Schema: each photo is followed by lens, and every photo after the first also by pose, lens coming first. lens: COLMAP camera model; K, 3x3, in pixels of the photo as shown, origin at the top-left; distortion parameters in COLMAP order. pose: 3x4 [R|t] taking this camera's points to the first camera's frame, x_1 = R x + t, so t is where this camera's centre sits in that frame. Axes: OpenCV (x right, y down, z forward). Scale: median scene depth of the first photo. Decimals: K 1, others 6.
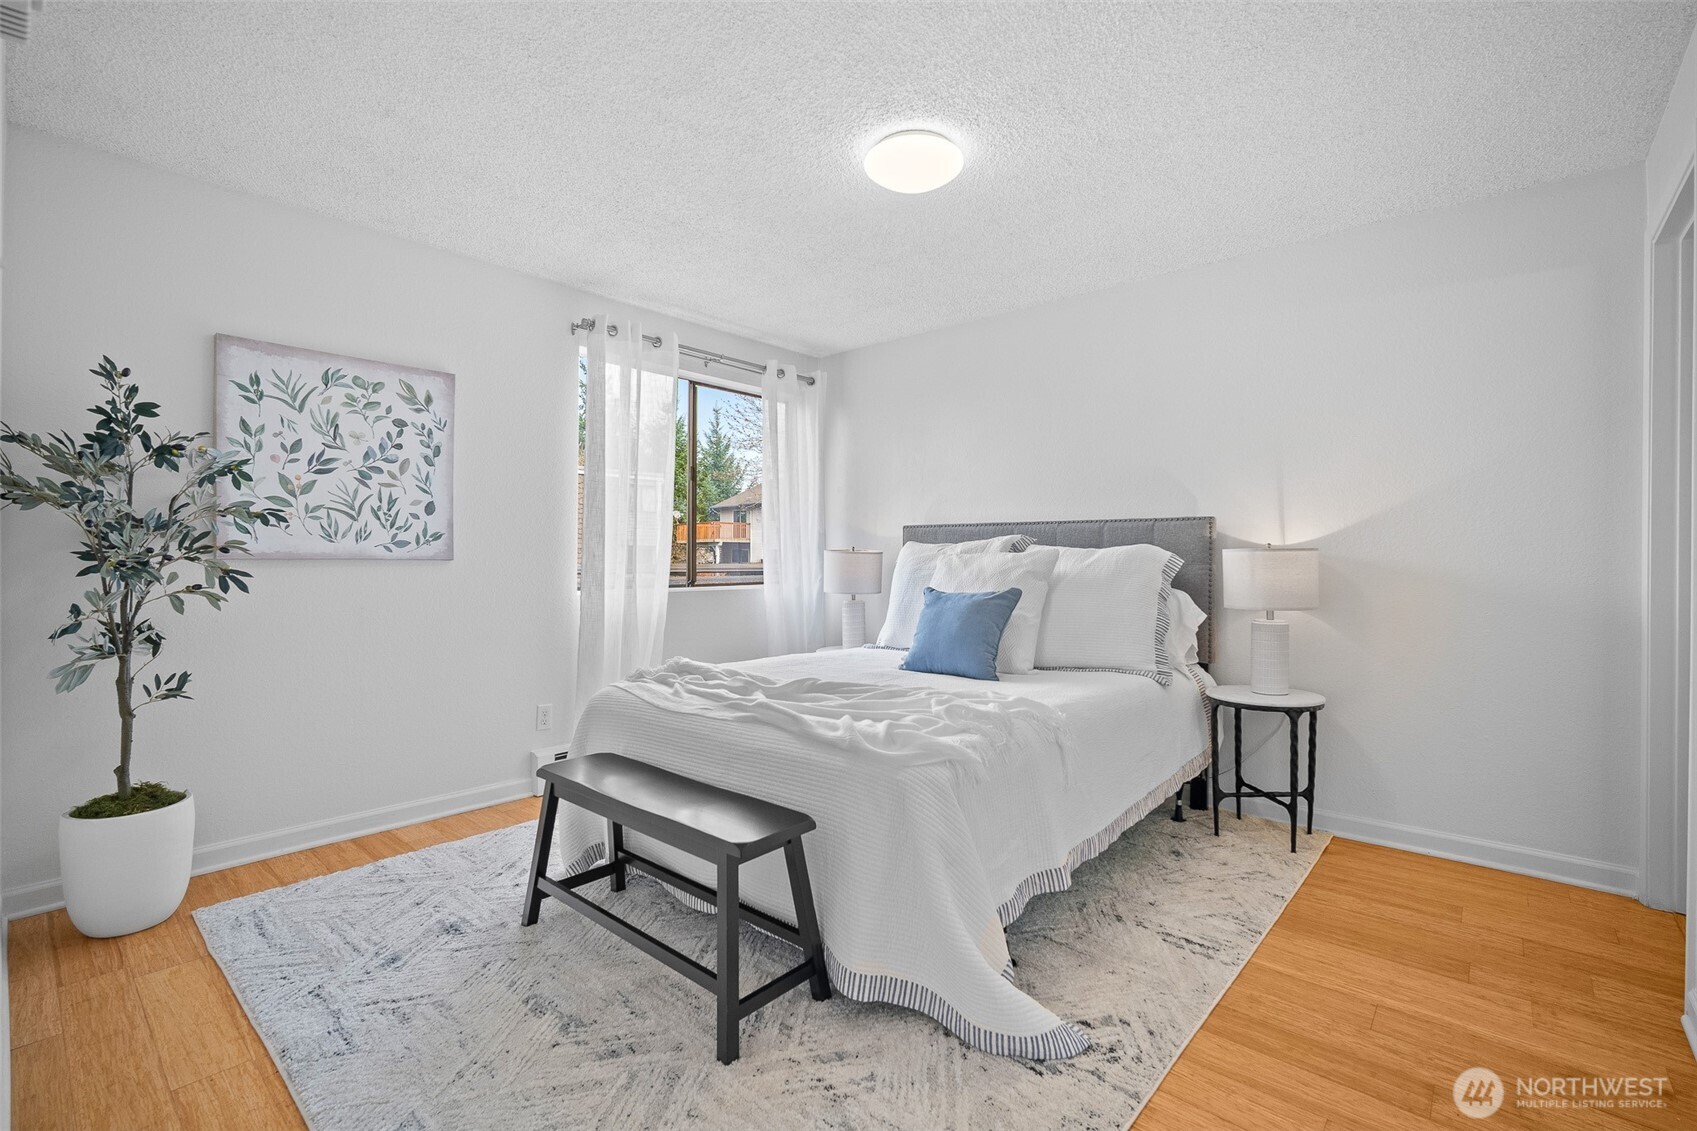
lens RADIAL K [[748.4, 0, 851.6], [0, 748.4, 554.6], [0, 0, 1]] dist [-0.016150, 0.005849]
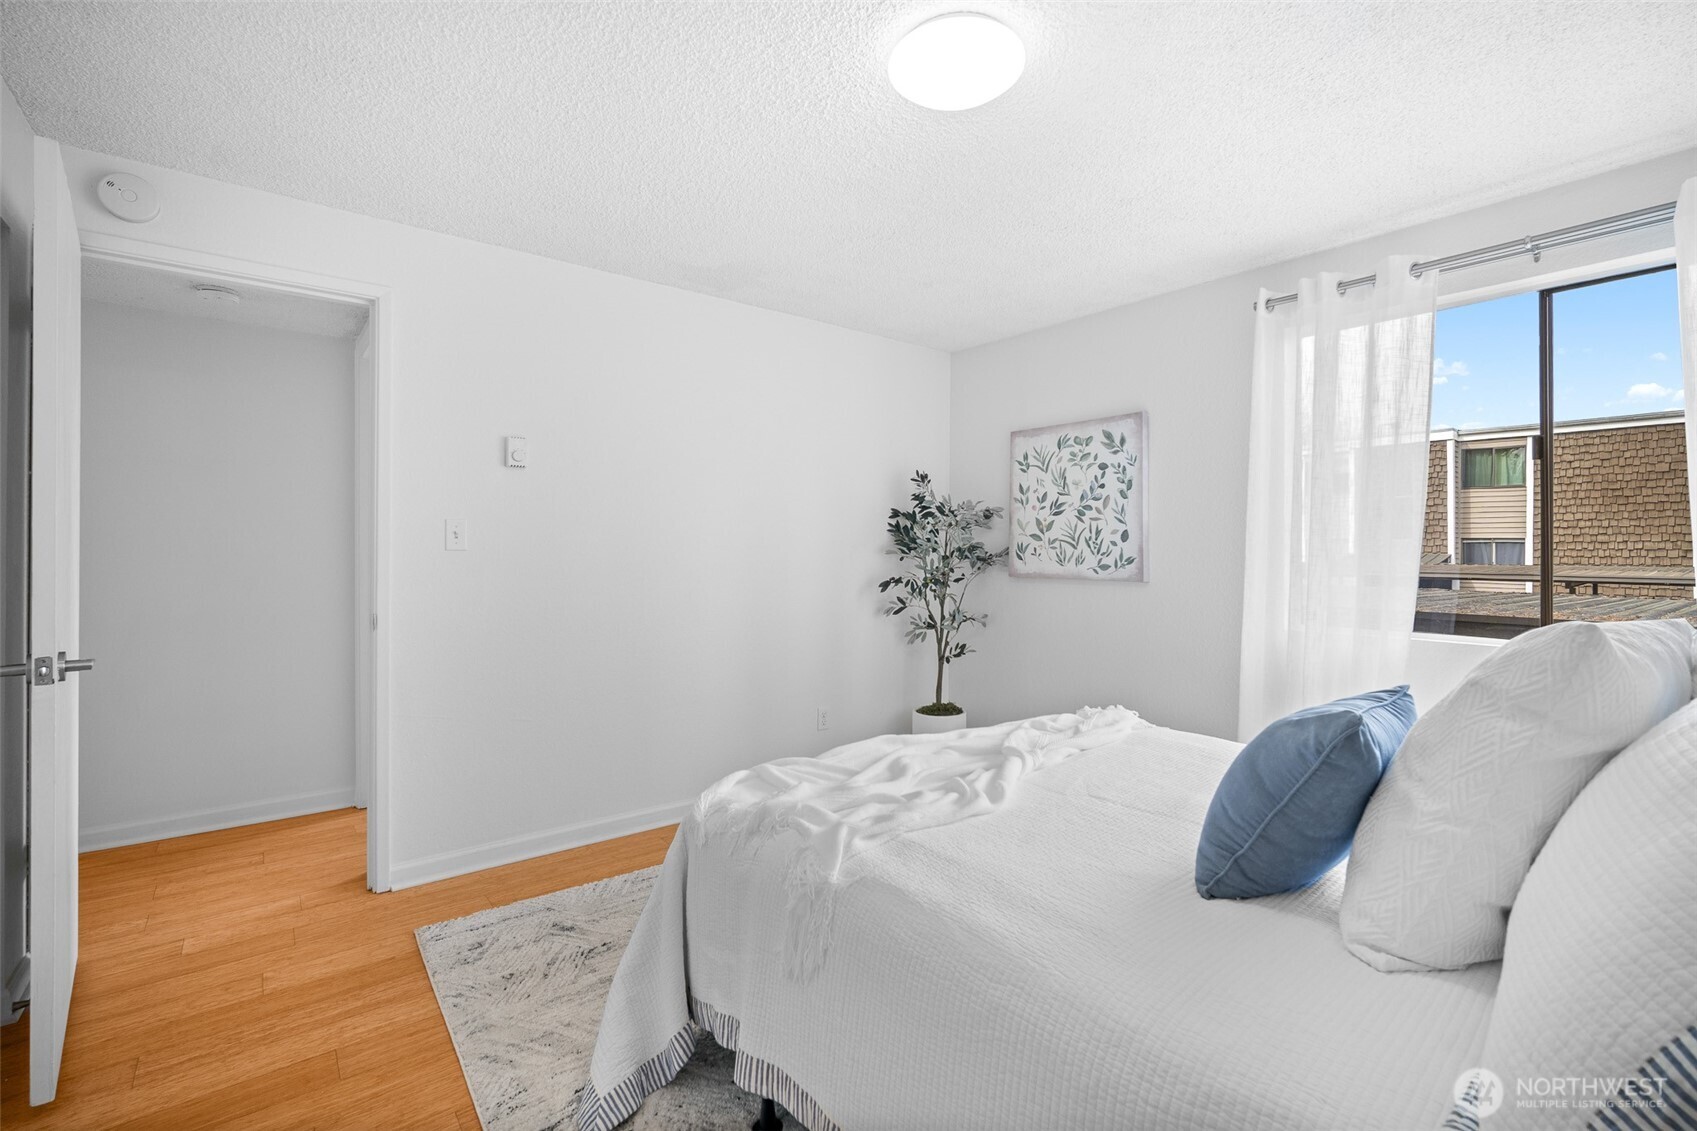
lens RADIAL K [[748.4, 0, 851.6], [0, 748.4, 554.6], [0, 0, 1]] dist [-0.016150, 0.005849]
pose [[-0.177249, -0.002896, -0.984162, 0.664555], [-0.004843, 0.999986, -0.002070, -0.031041], [0.984154, 0.004399, -0.177260, 0.838241]]
